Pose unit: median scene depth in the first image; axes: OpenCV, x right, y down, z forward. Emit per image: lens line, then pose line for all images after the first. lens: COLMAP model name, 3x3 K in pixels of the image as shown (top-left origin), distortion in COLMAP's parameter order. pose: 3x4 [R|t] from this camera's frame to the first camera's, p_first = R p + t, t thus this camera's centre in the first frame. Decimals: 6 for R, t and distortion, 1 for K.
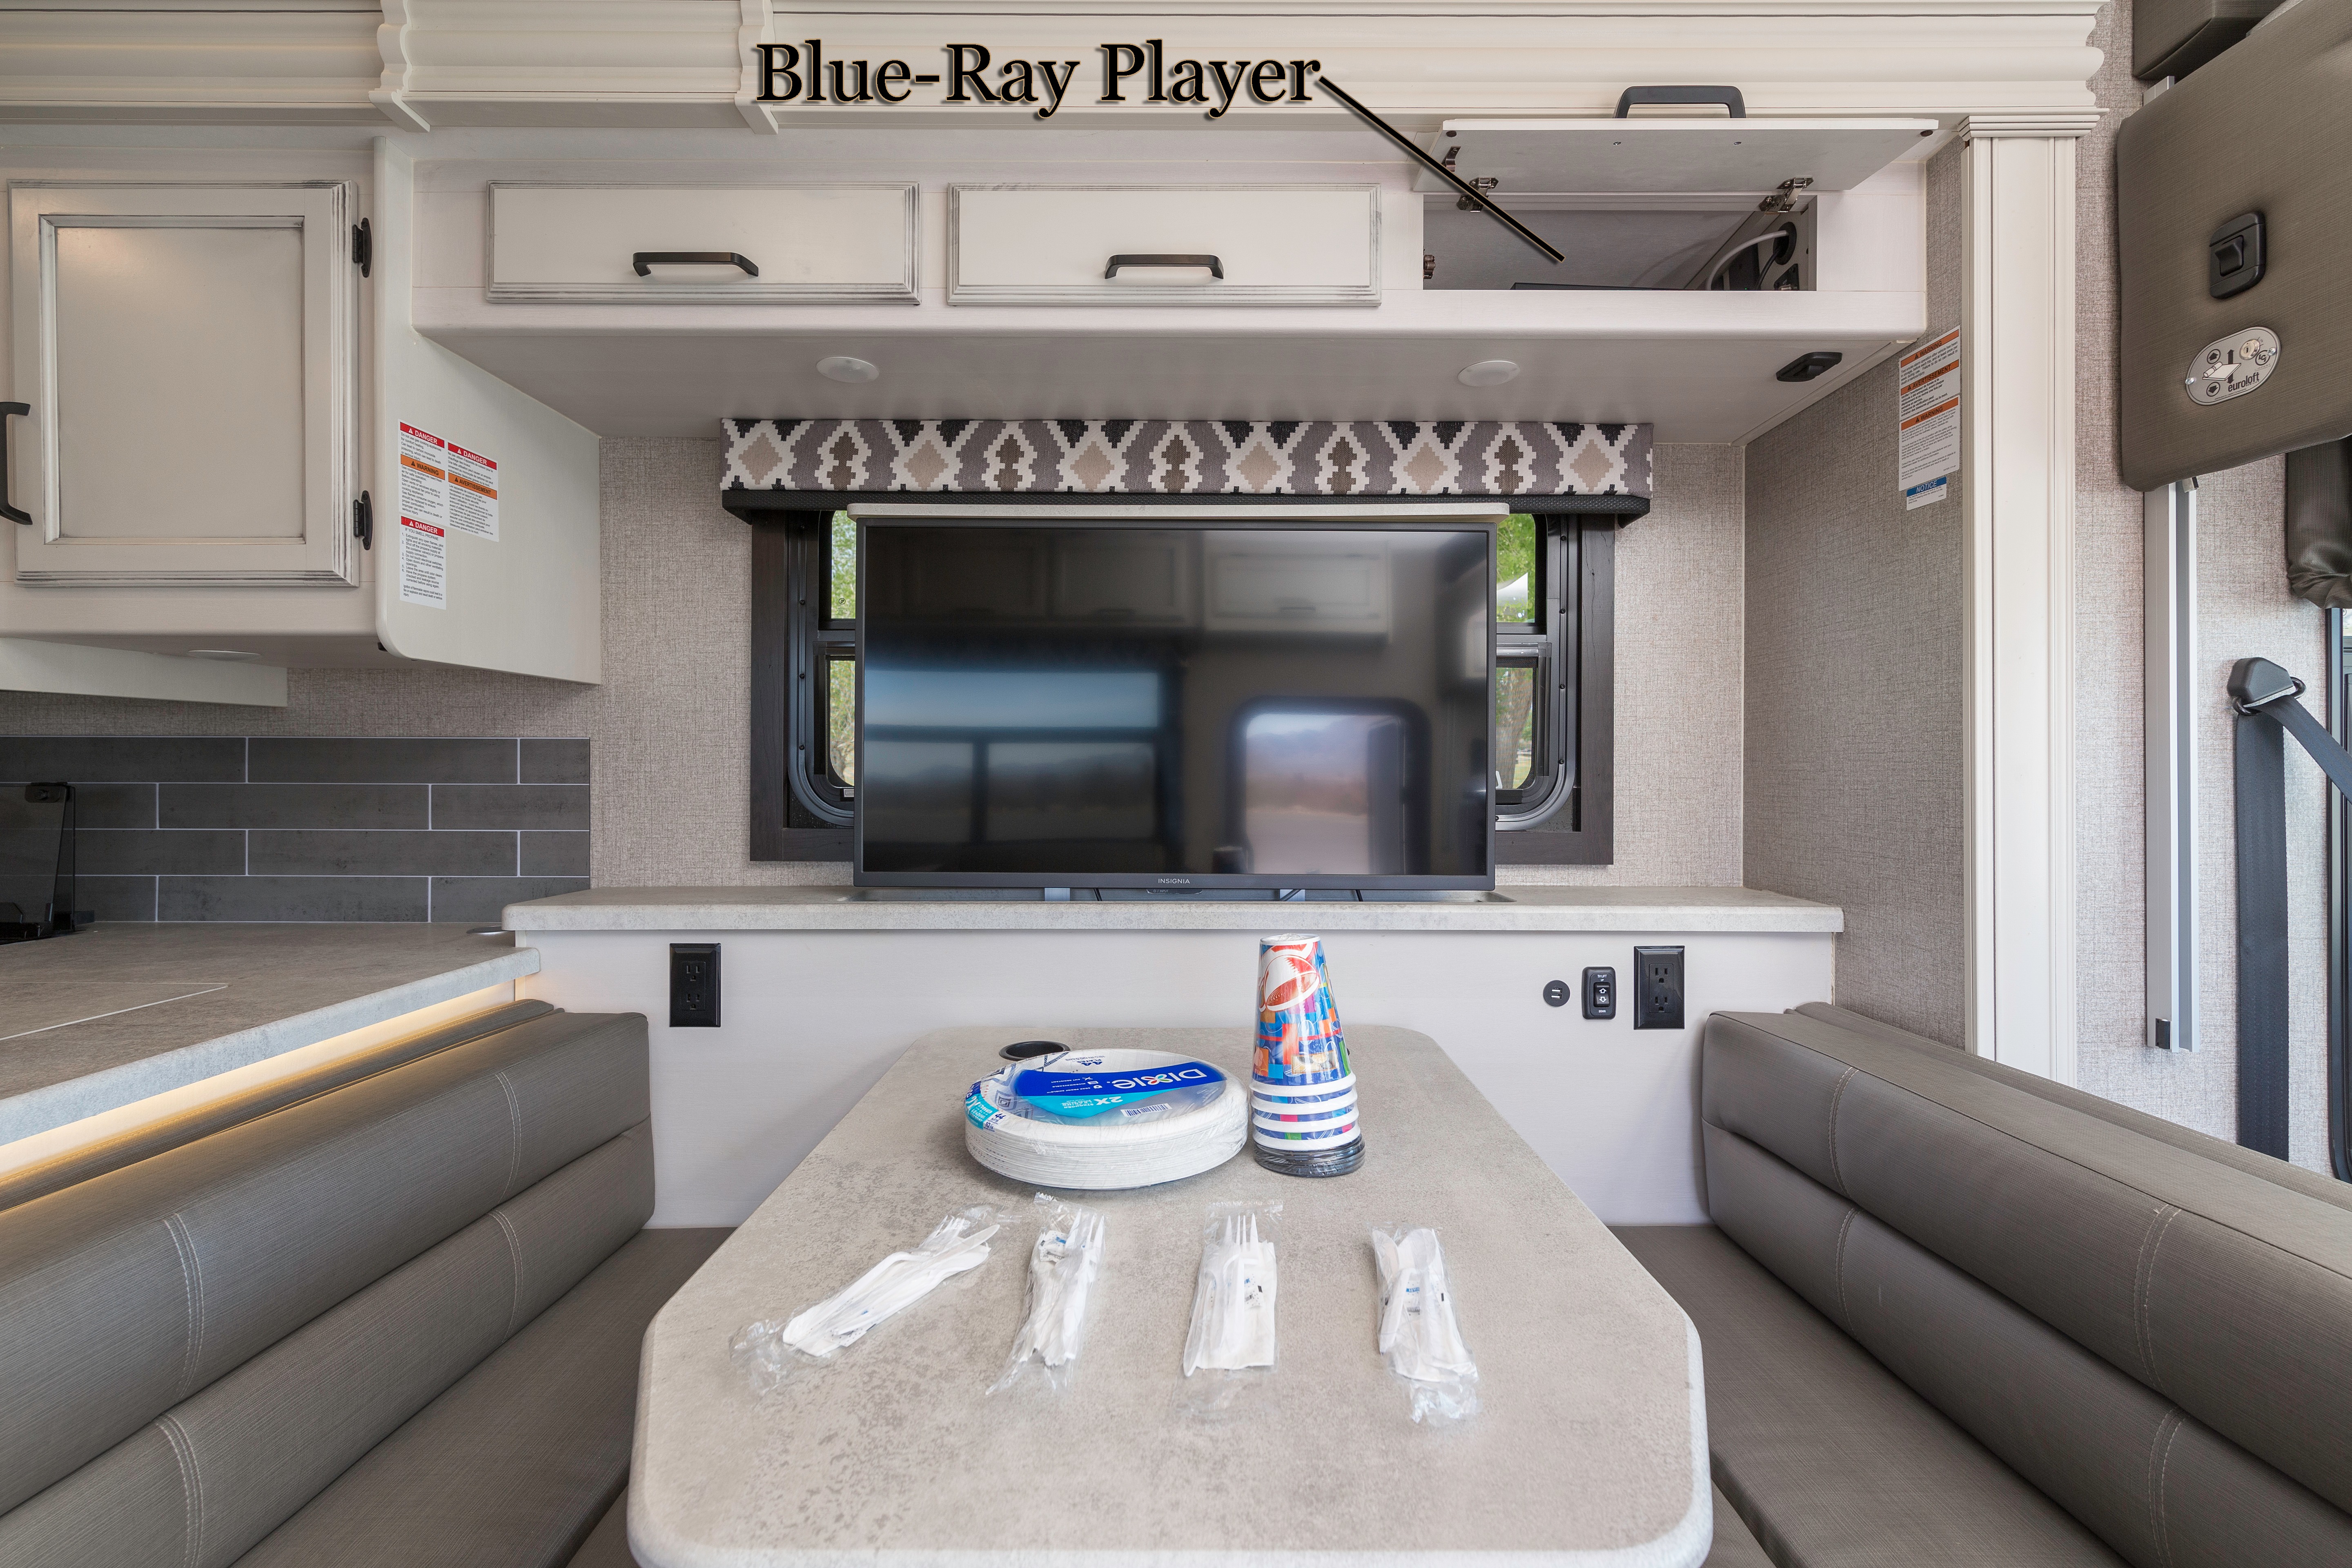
lens RADIAL K [[1030.2, 0, 1177.8], [0, 1030.2, 750.5], [0, 0, 1]] dist [0.003326, 0.000191]
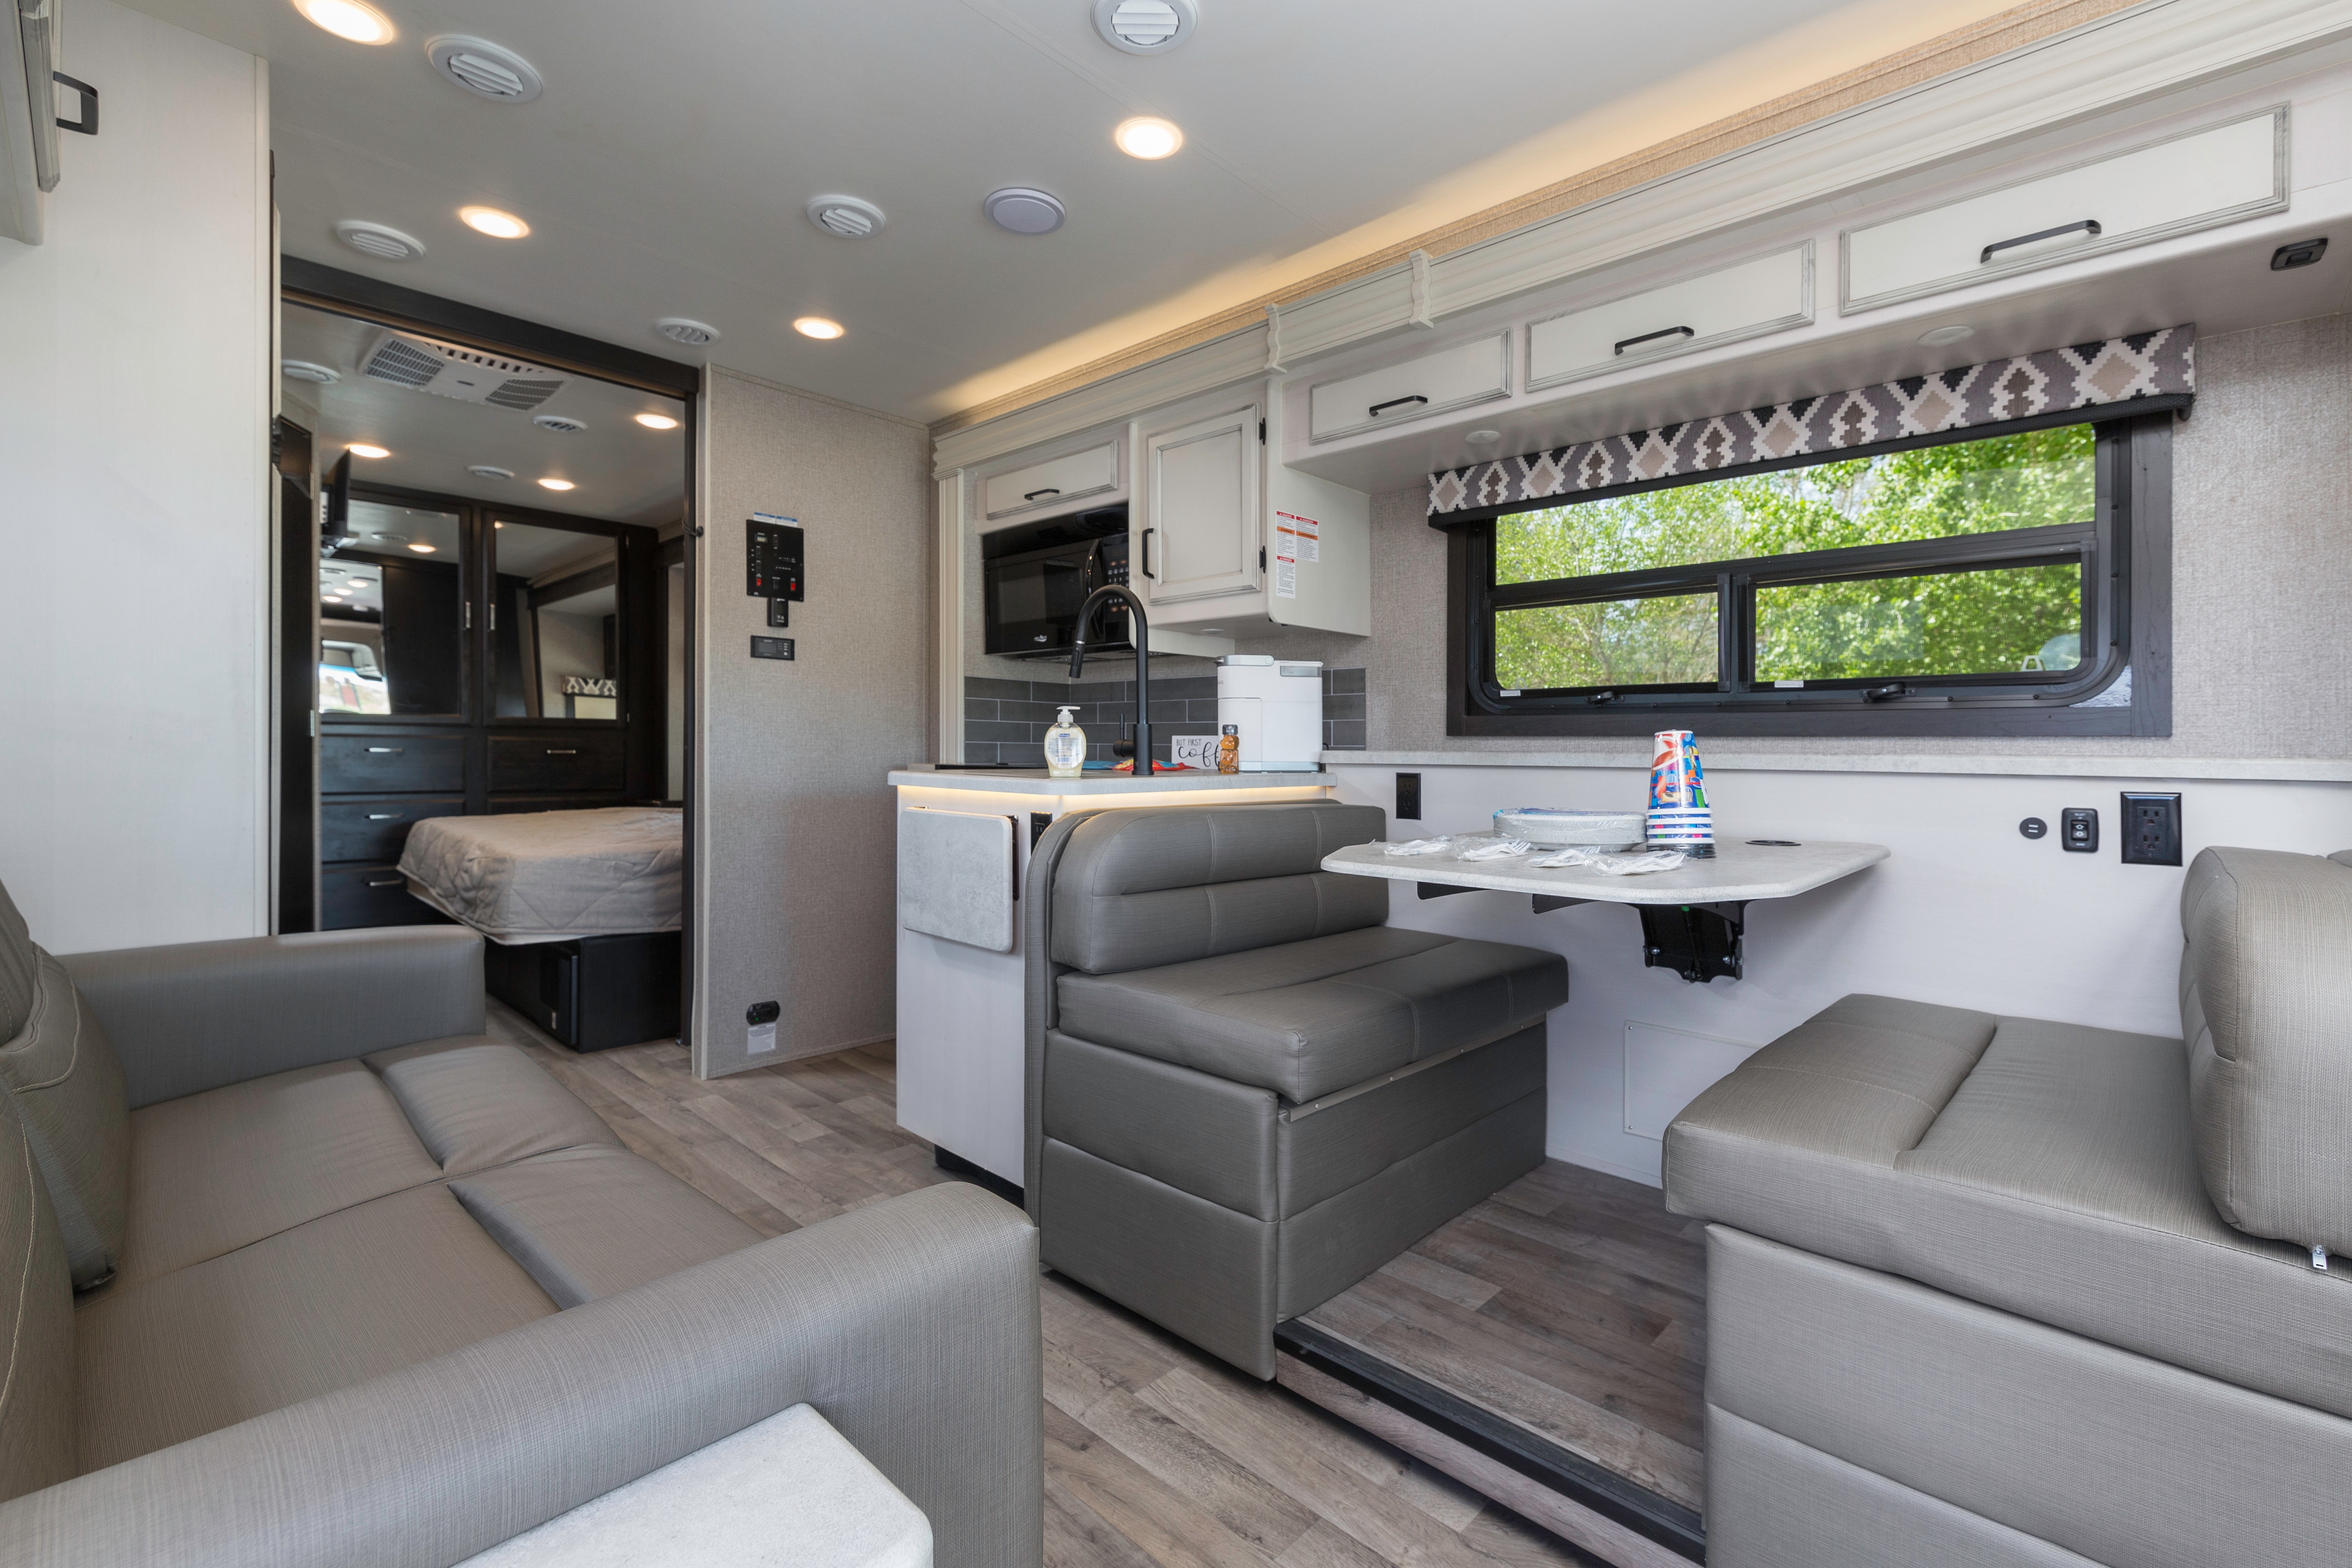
lens RADIAL K [[1030.2, 0, 1177.8], [0, 1030.2, 750.5], [0, 0, 1]] dist [0.003326, 0.000191]
pose [[0.725150, 0.004119, -0.688579, 0.441030], [0.002367, 0.999961, 0.008474, 0.122451], [0.688587, -0.007774, 0.725112, -0.534482]]
